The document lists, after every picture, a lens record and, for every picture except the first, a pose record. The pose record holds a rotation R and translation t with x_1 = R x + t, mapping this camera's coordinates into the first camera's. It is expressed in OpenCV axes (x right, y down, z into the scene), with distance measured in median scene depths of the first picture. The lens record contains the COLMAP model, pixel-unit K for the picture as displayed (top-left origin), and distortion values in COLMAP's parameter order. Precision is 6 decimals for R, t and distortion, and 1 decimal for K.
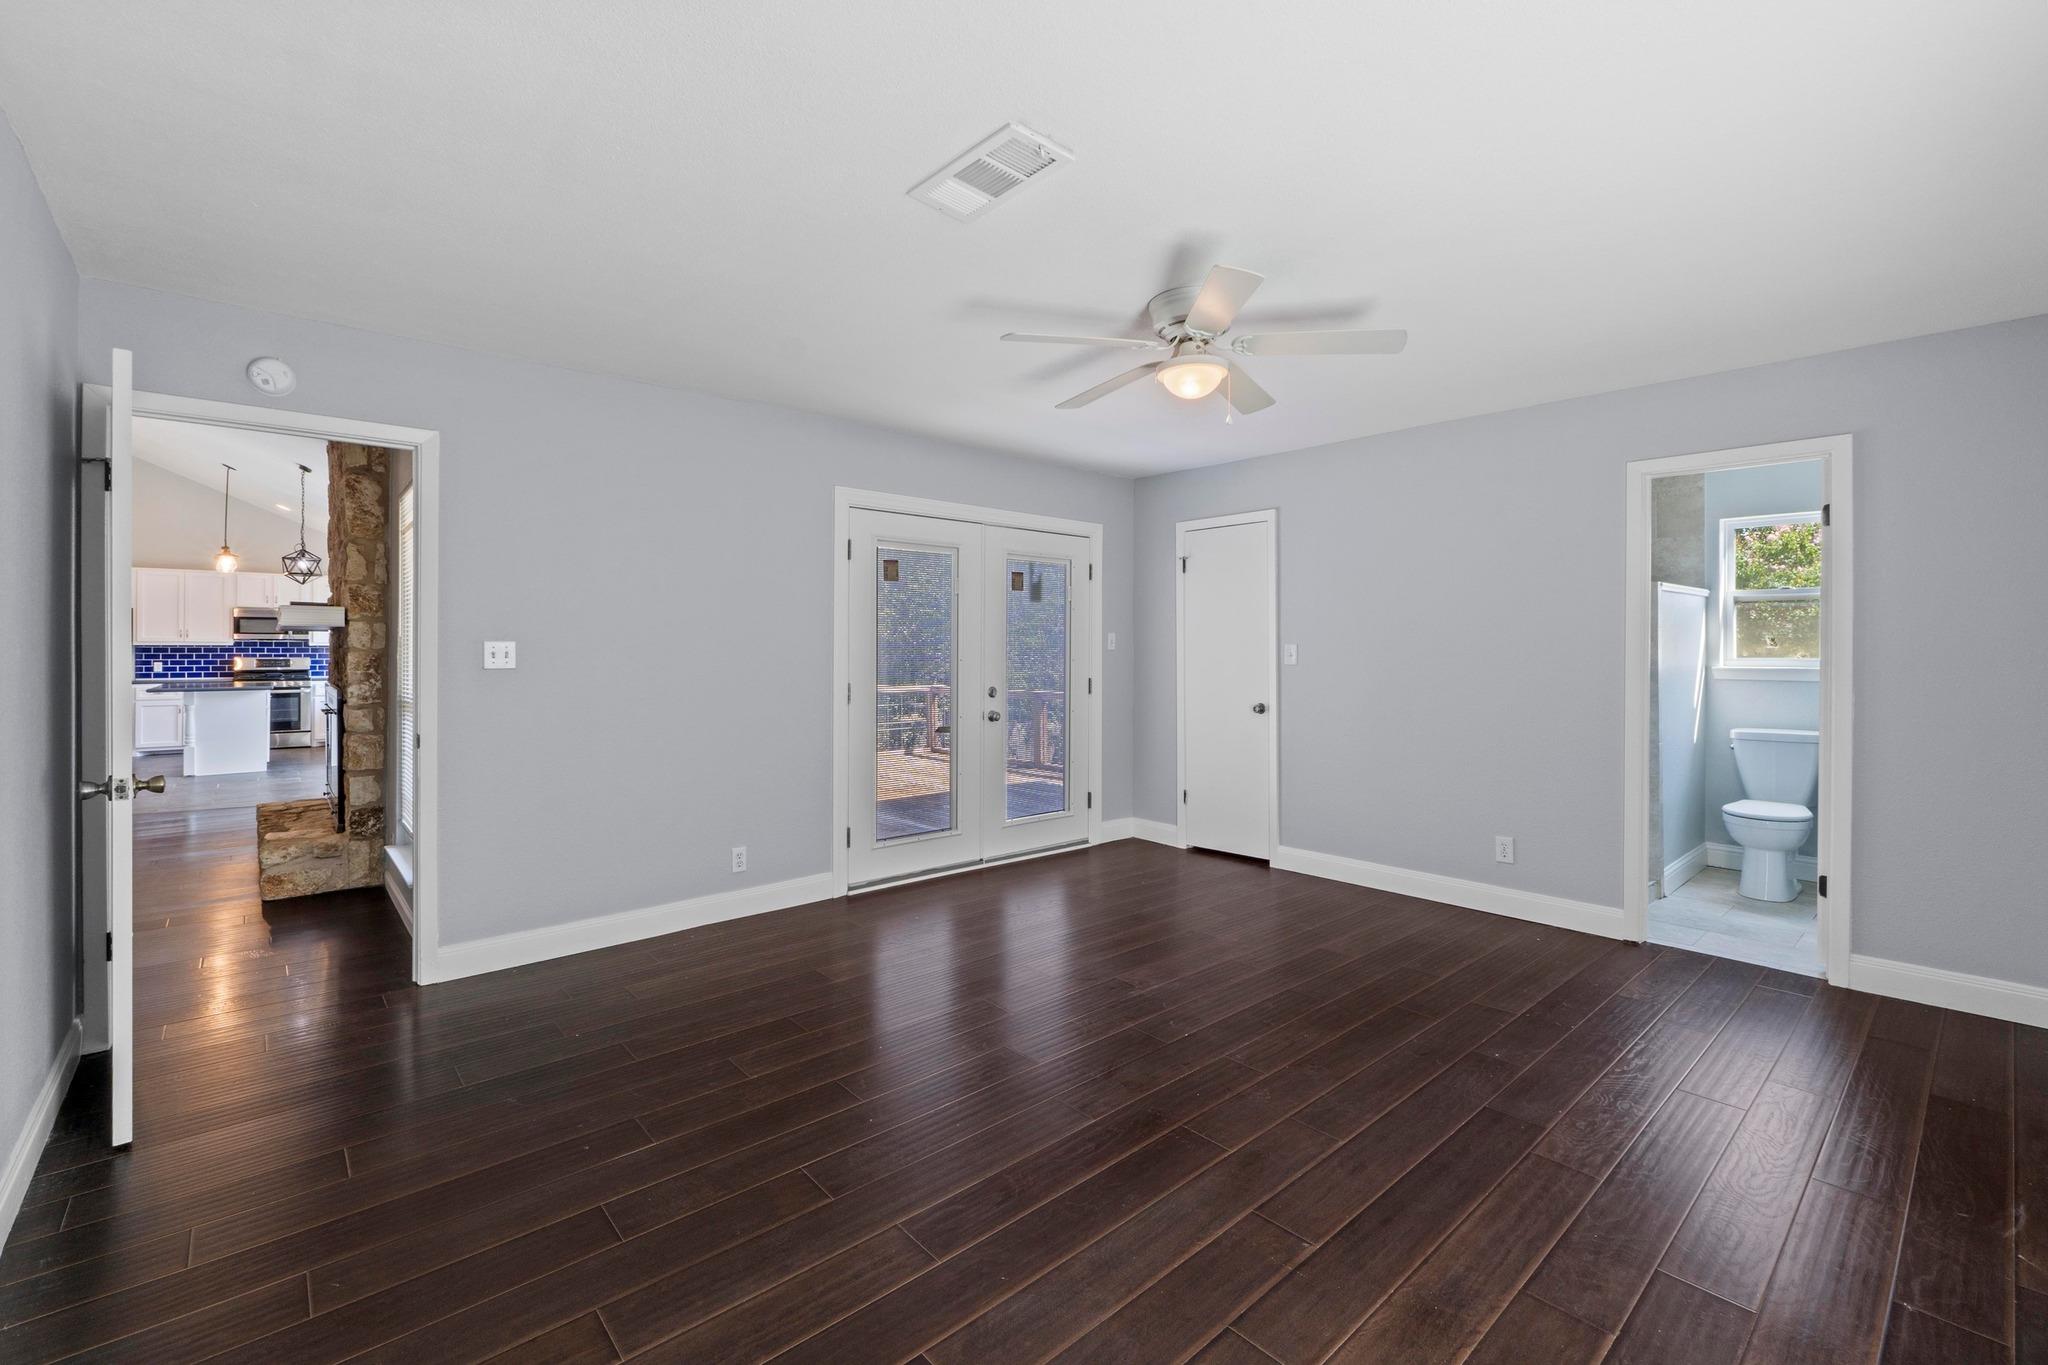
lens RADIAL K [[869.6, 0, 1028.1], [0, 869.6, 646.2], [0, 0, 1]] dist [-0.005328, -0.000914]
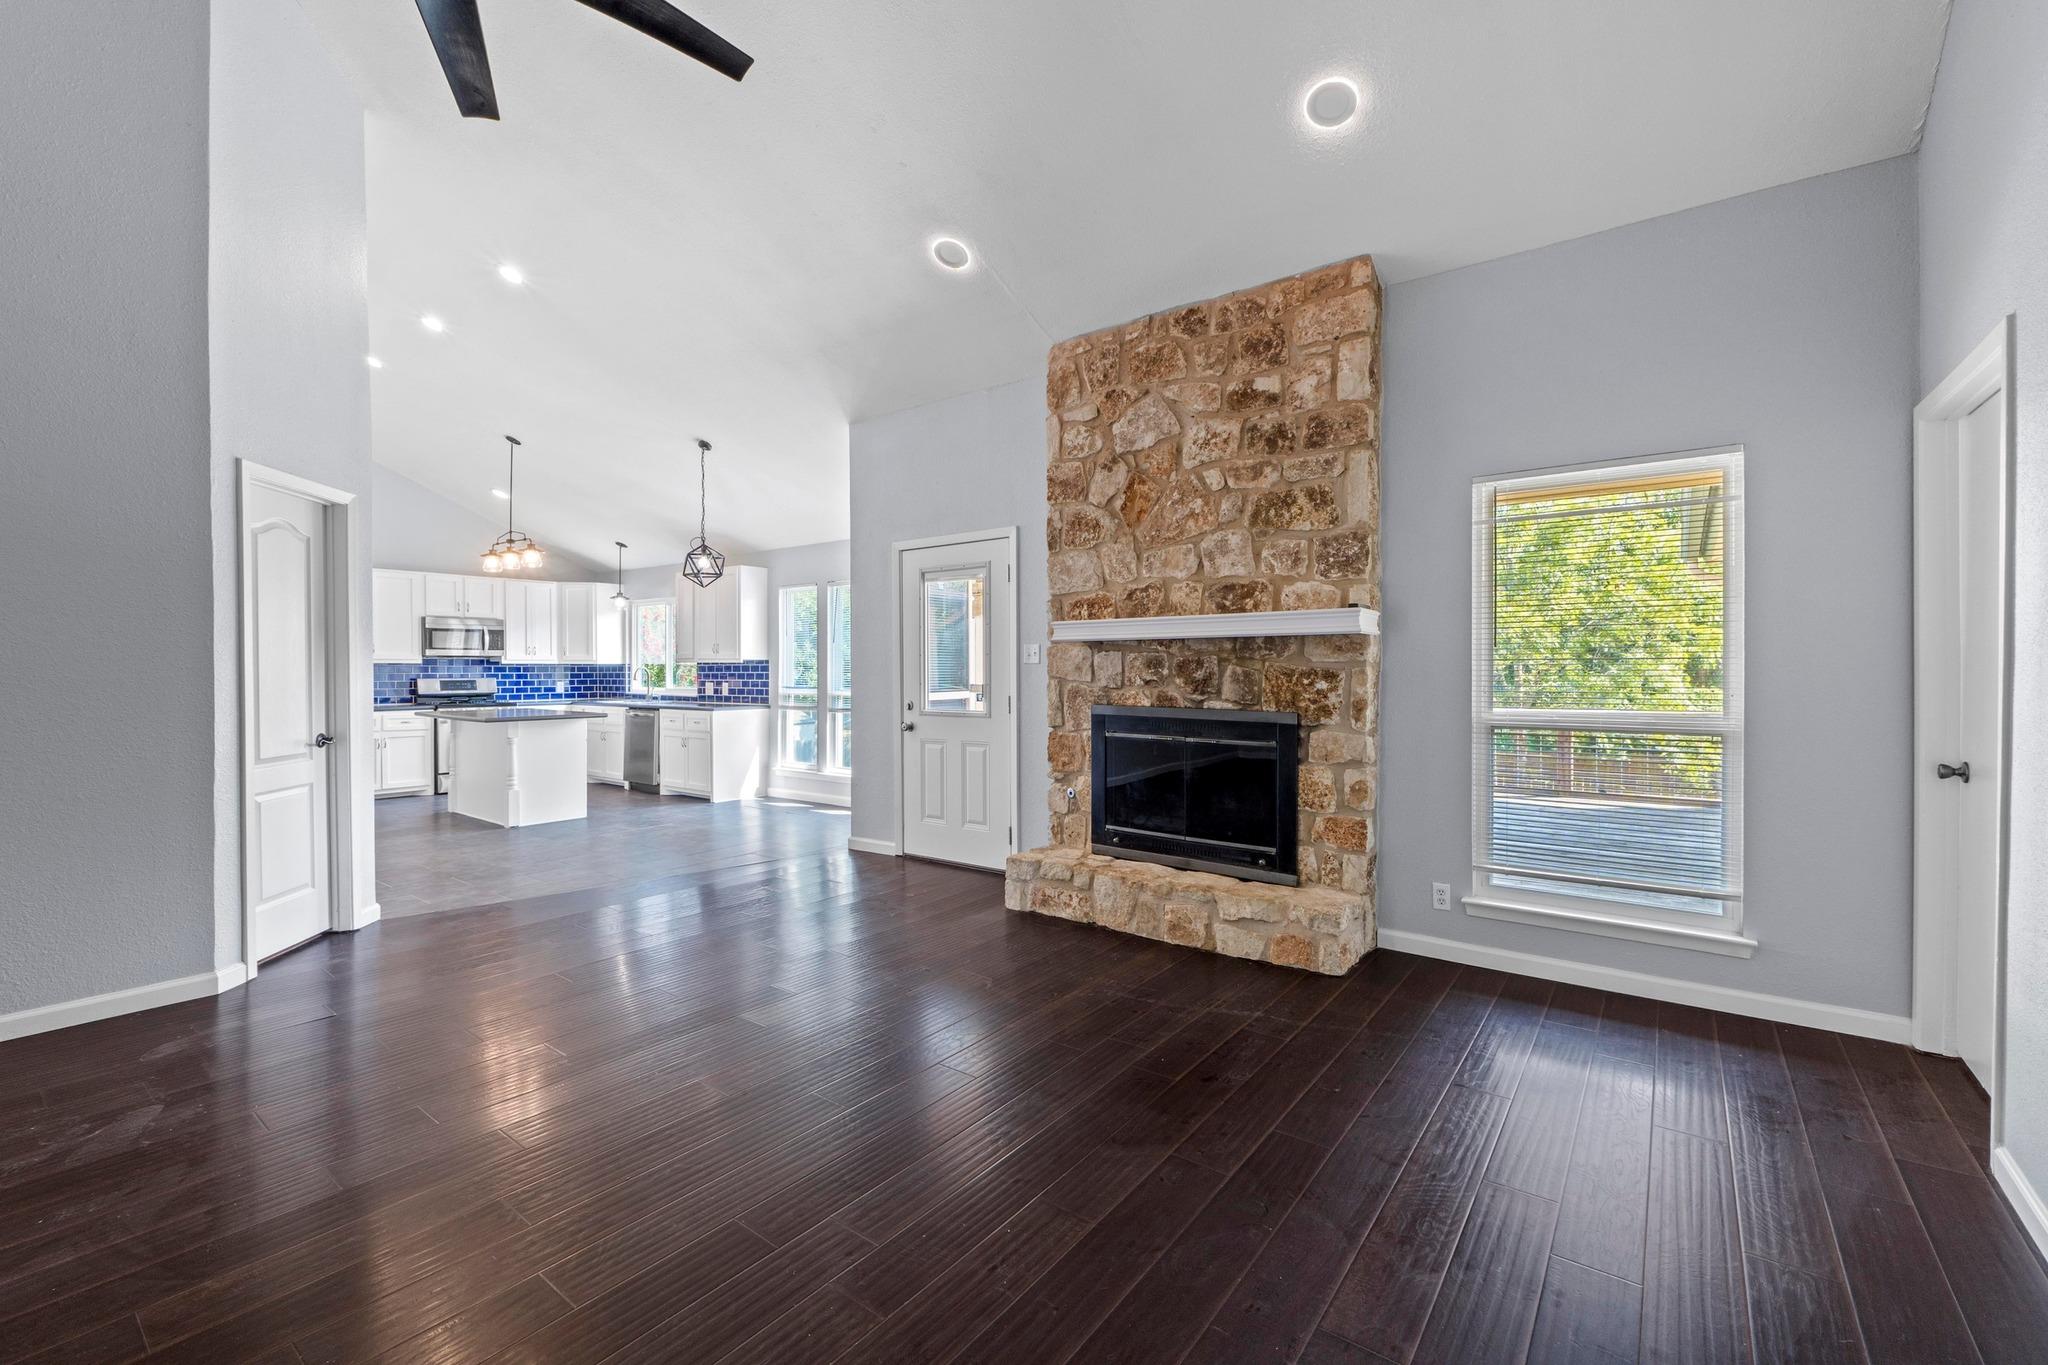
lens RADIAL K [[869.6, 0, 1018.8], [0, 869.6, 671.6], [0, 0, 1]] dist [-0.005328, -0.000914]
pose [[0.982812, -0.005517, 0.184528, -0.522461], [0.004079, 0.999958, 0.008172, 0.002207], [-0.184565, -0.007278, 0.982793, 0.104953]]
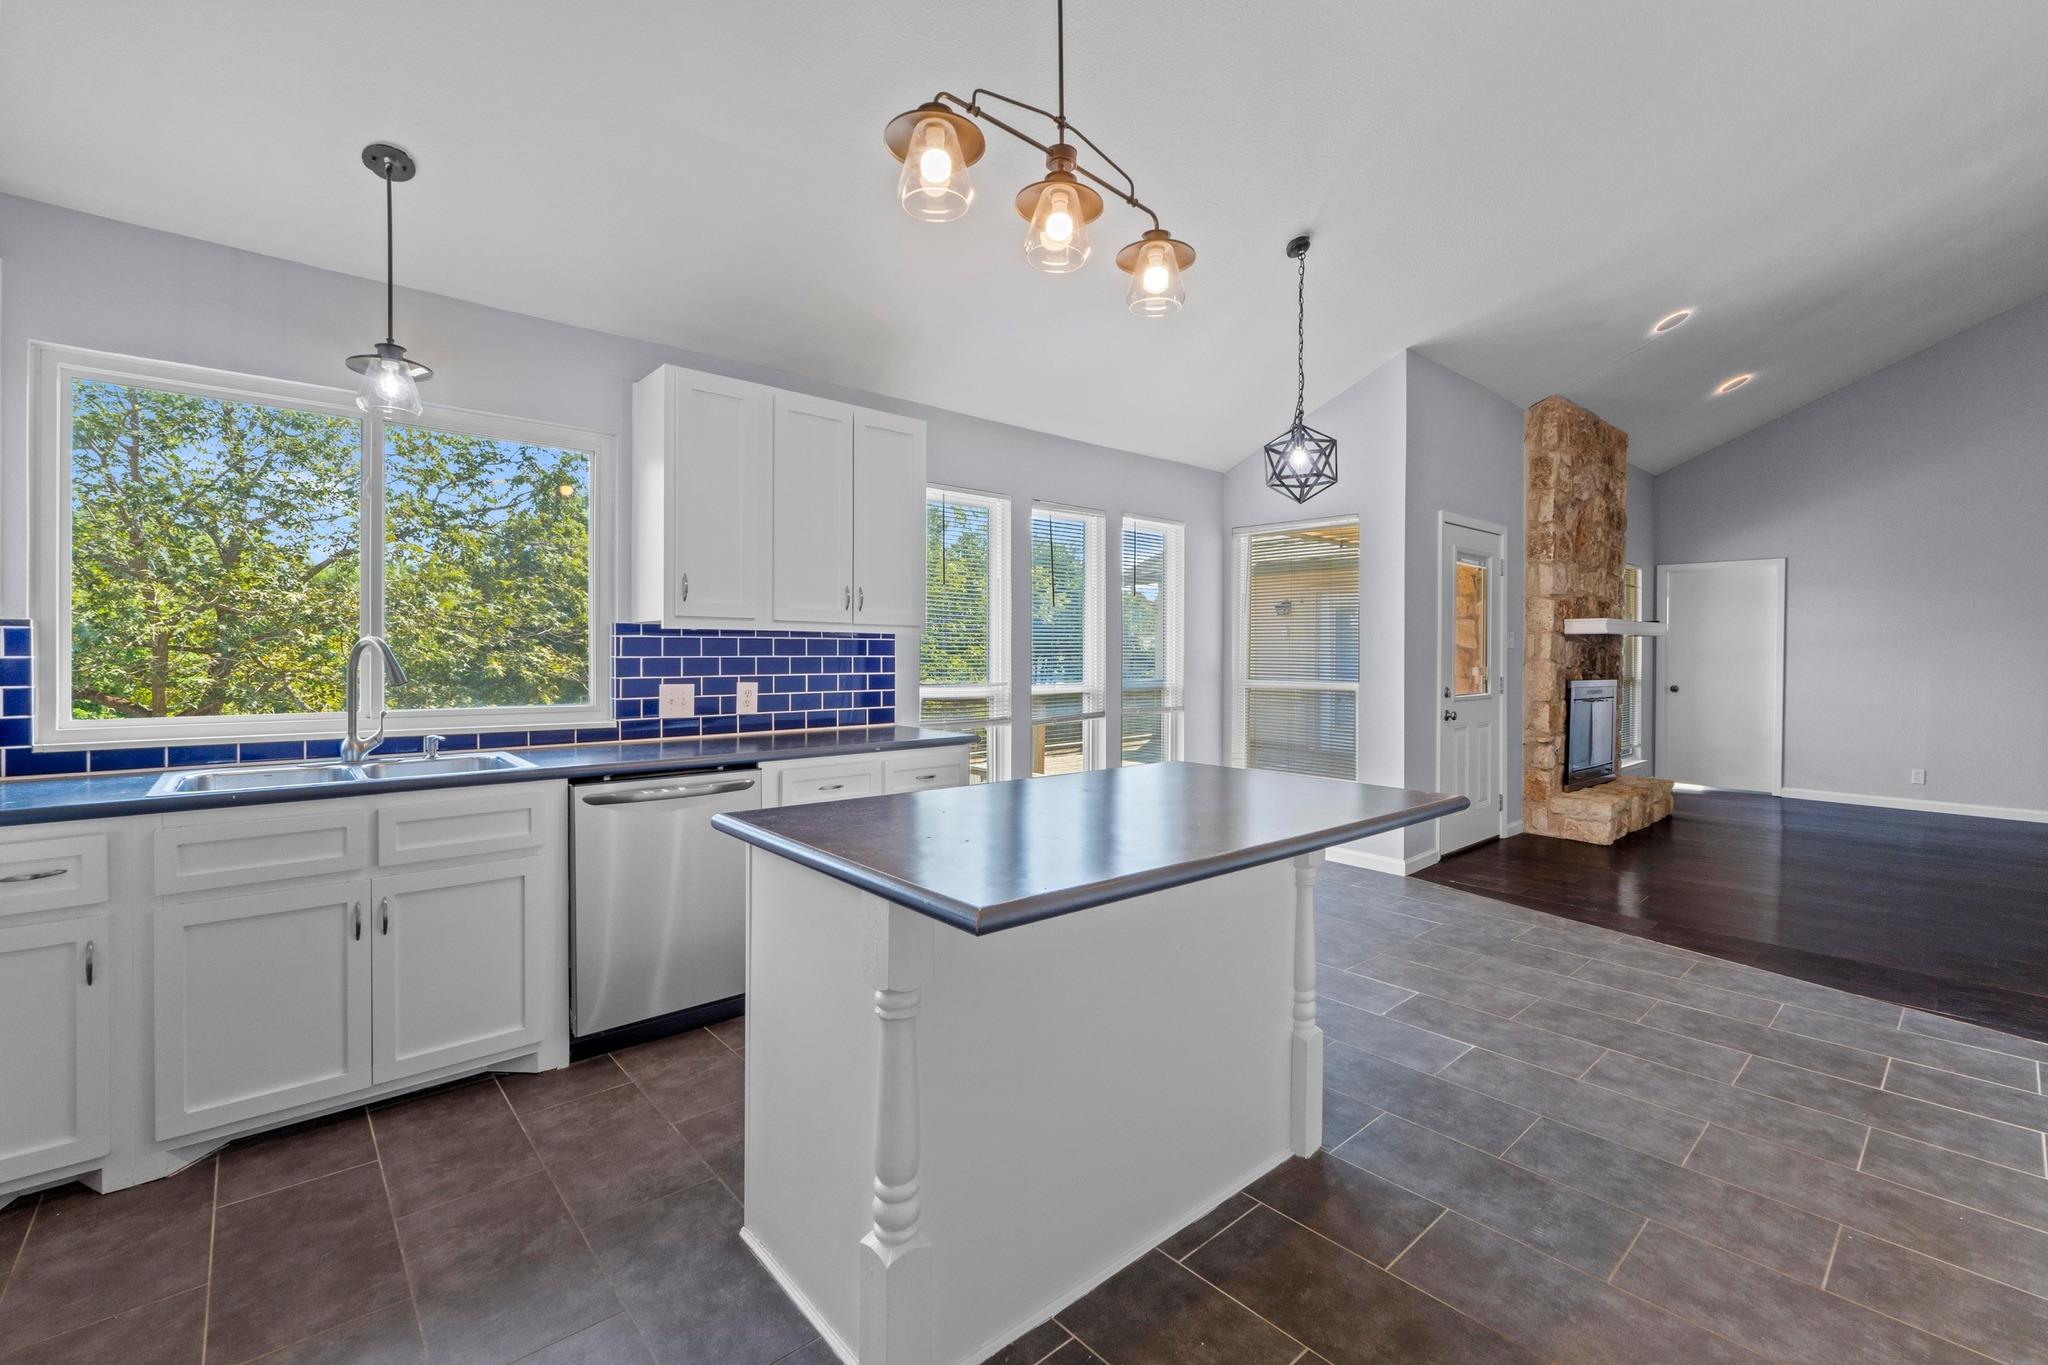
lens RADIAL K [[869.6, 0, 1018.1], [0, 869.6, 657.7], [0, 0, 1]] dist [-0.005328, -0.000914]
pose [[0.007249, -0.008284, 0.999939, -0.967554], [-0.008650, 0.999928, 0.008347, 0.005245], [-0.999936, -0.008710, 0.007177, 0.855625]]
